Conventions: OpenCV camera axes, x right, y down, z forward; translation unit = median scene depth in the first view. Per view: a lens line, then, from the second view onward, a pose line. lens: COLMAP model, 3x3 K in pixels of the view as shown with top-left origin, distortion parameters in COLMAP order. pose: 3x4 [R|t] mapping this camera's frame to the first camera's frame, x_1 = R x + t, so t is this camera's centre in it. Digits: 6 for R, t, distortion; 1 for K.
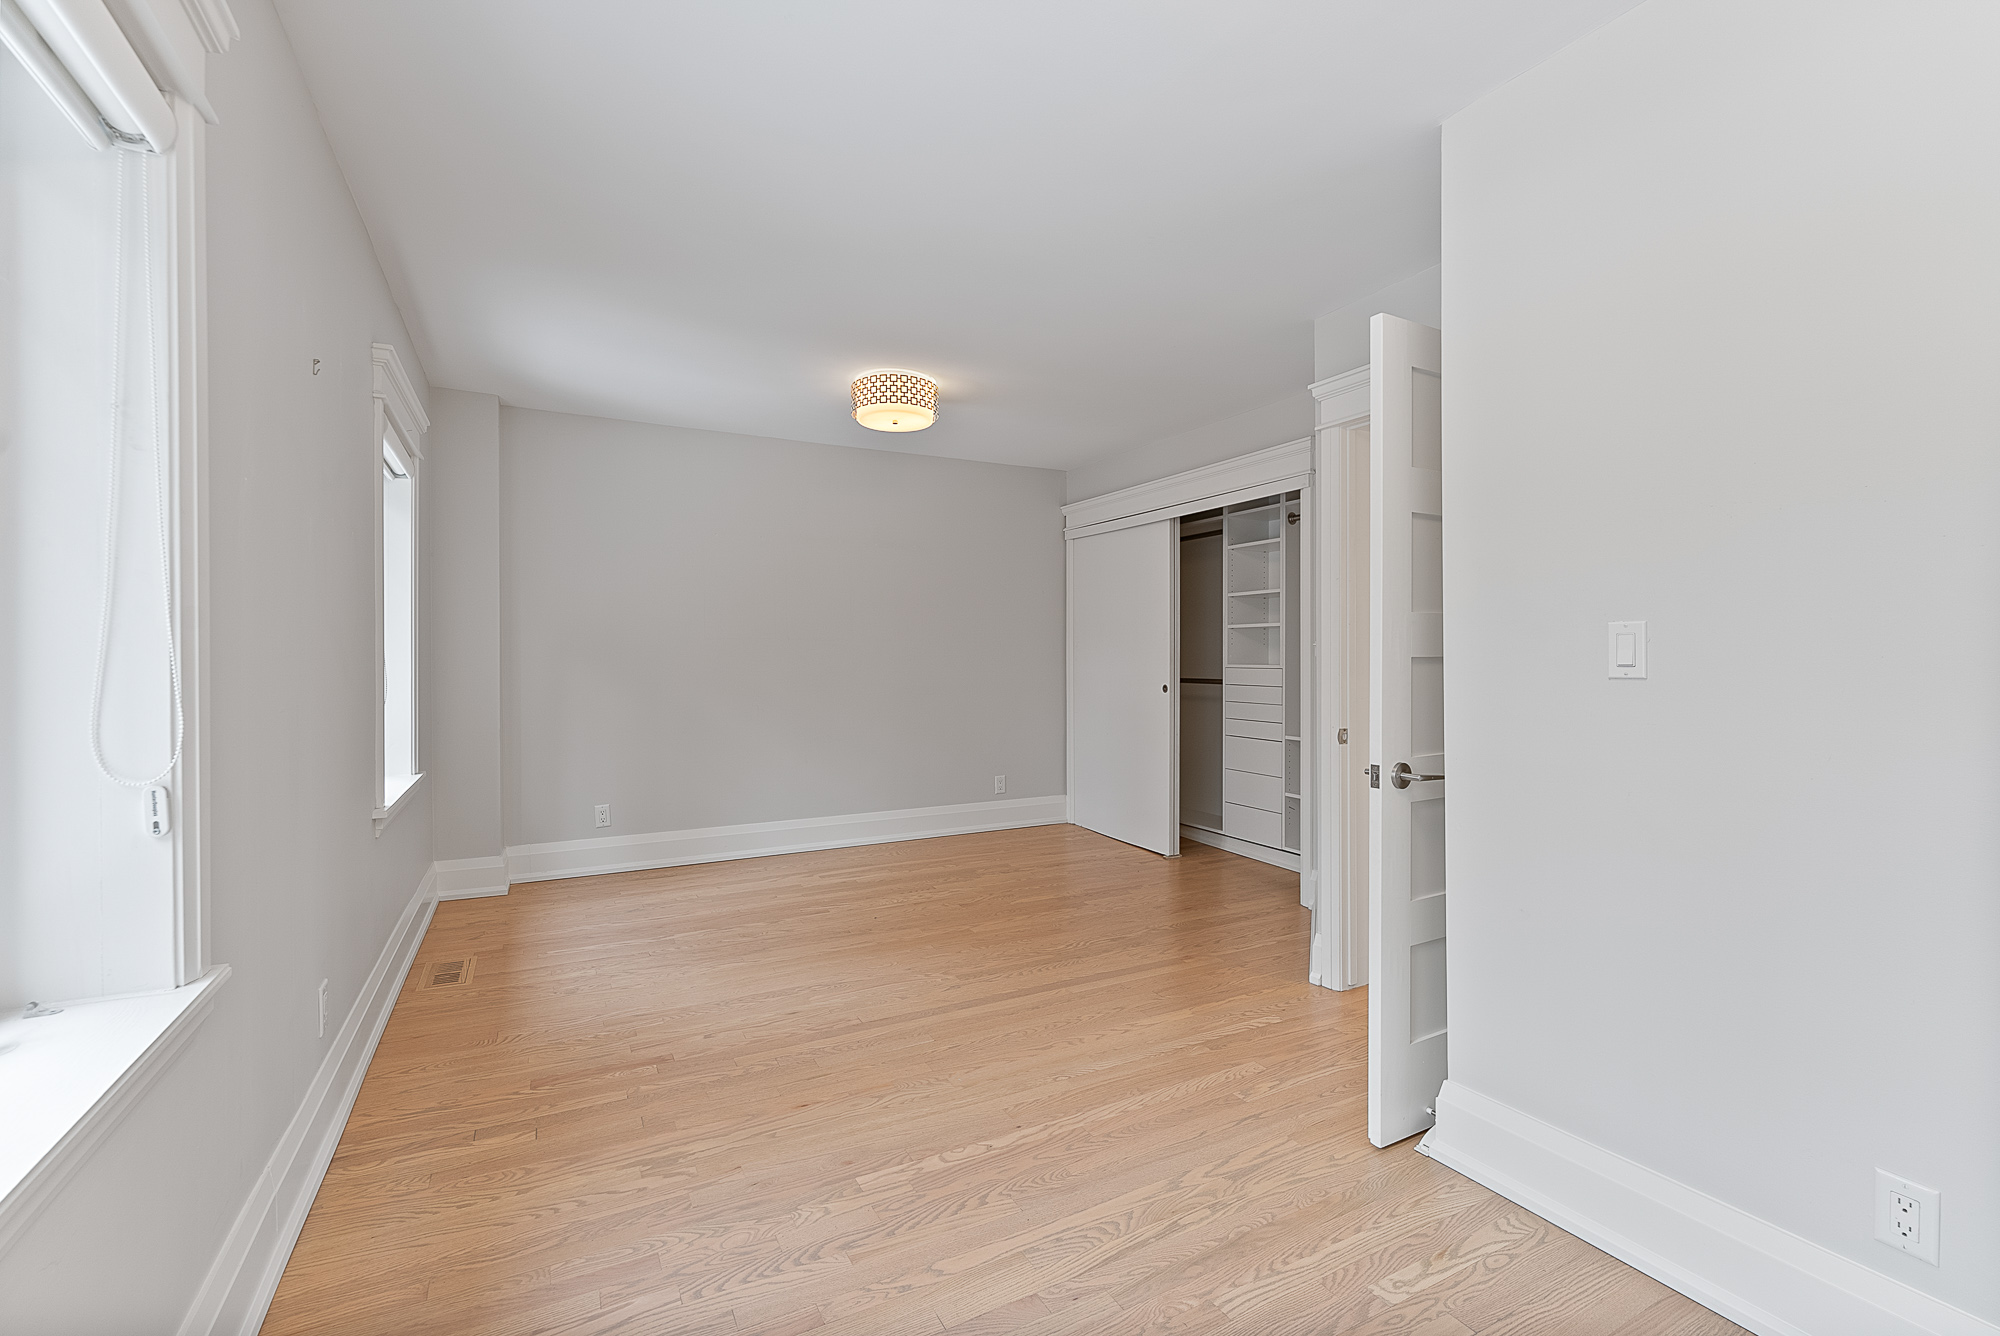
lens RADIAL K [[878.3, 0, 1000.0], [0, 878.3, 668.0], [0, 0, 1]] dist [-0.000657, -0.000033]
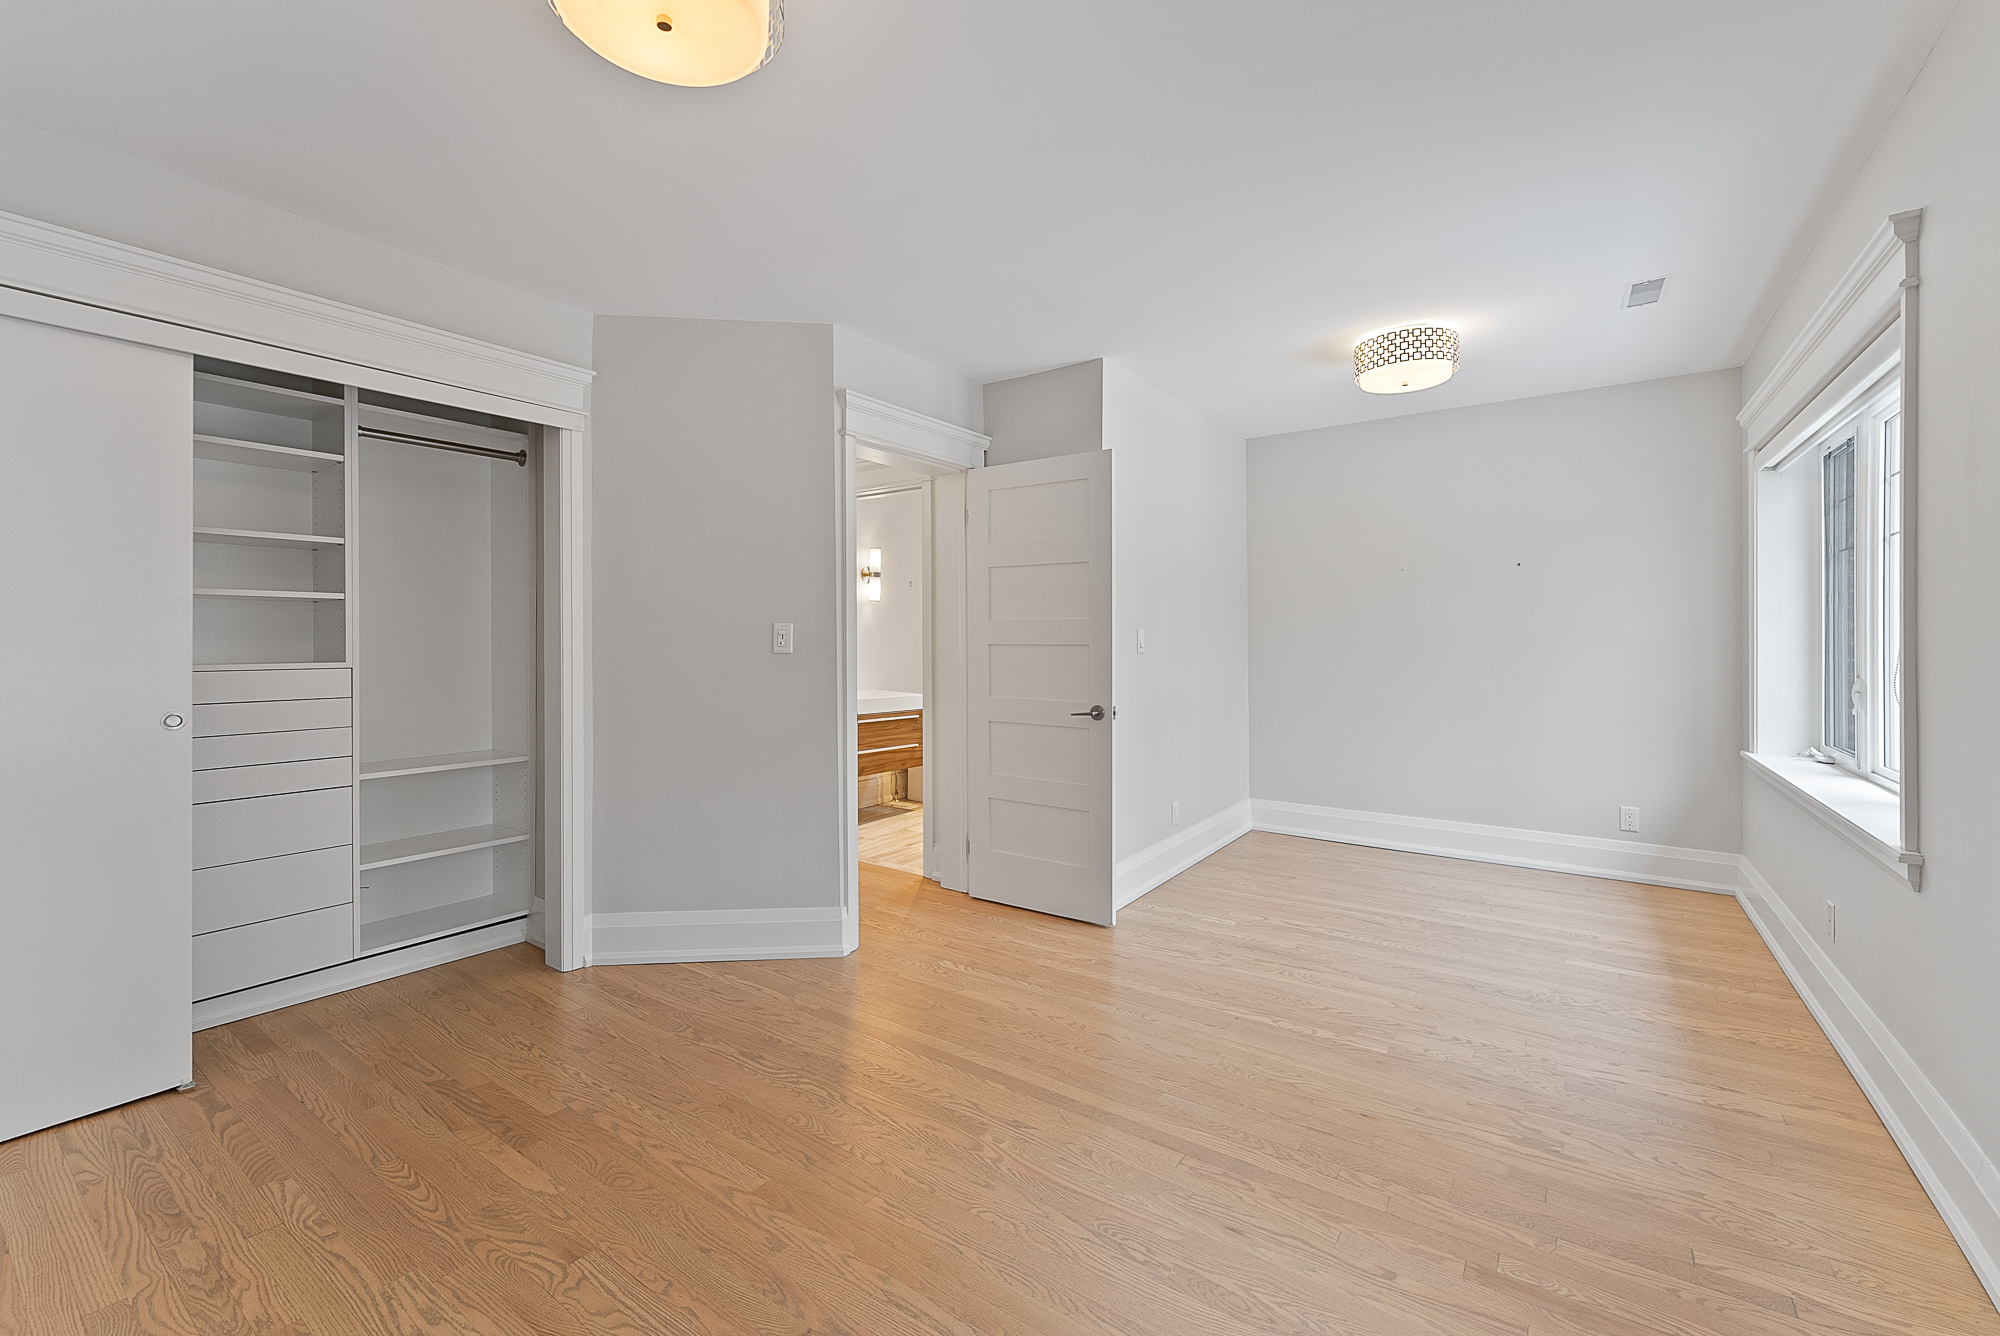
lens RADIAL K [[819.8, 0, 1013.6], [0, 819.8, 659.8], [0, 0, 1]] dist [0.004865, -0.000264]
pose [[-0.458691, -0.017247, 0.888428, -0.782776], [0.016042, 0.999488, 0.027686, -0.026668], [-0.888451, 0.026952, -0.458179, 1.629109]]
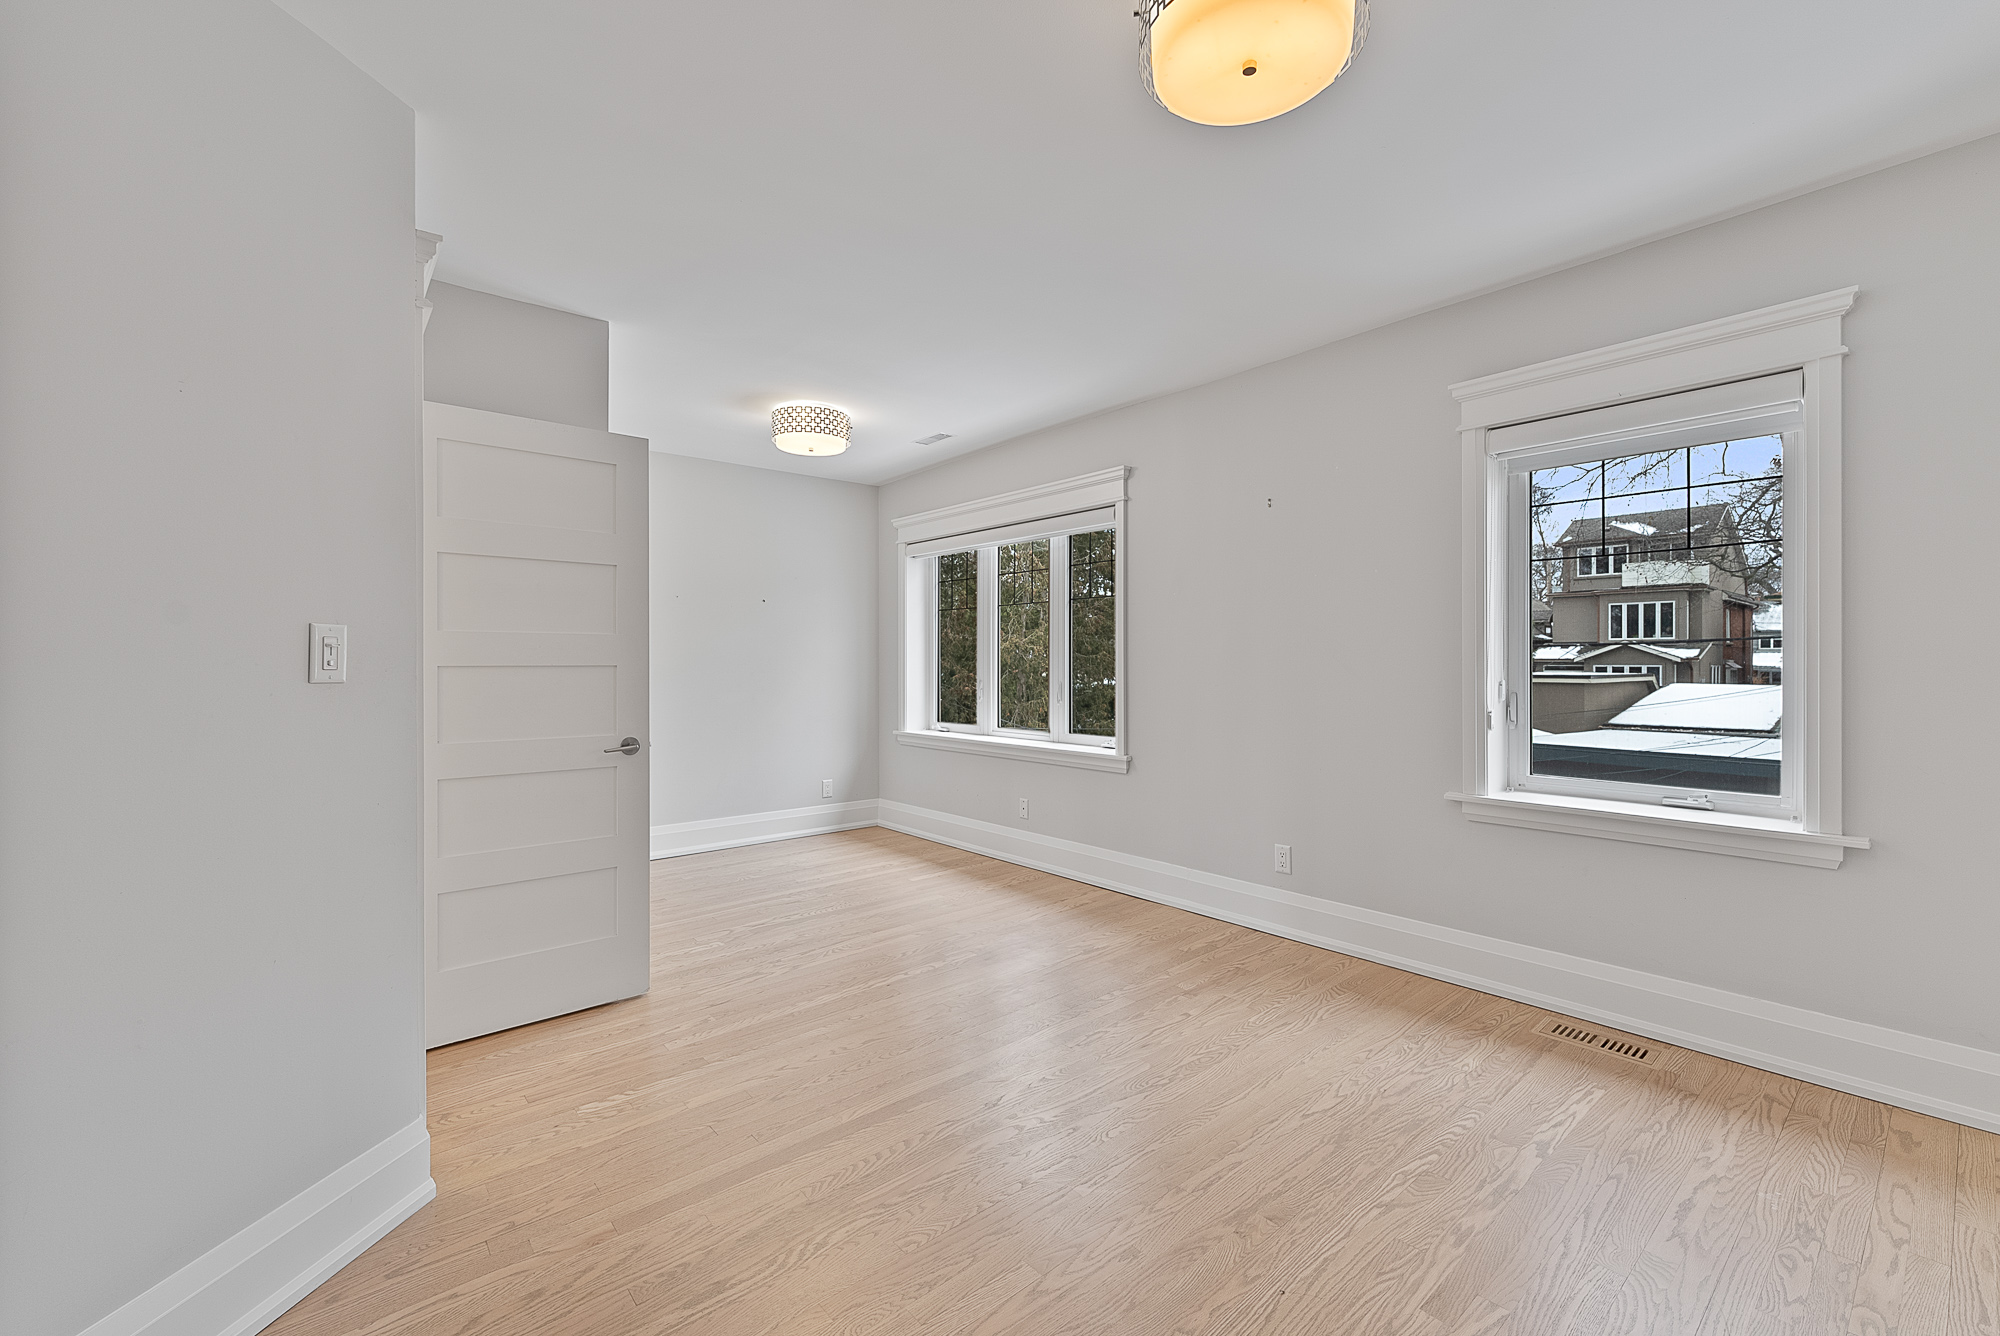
lens RADIAL K [[813.8, 0, 998.7], [0, 813.8, 680.0], [0, 0, 1]] dist [0.003838, 0.000000]
pose [[-0.978398, 0.011725, -0.206397, 0.103846], [0.004001, 0.999277, 0.037802, -0.031487], [0.206691, 0.036159, -0.977738, 2.107543]]
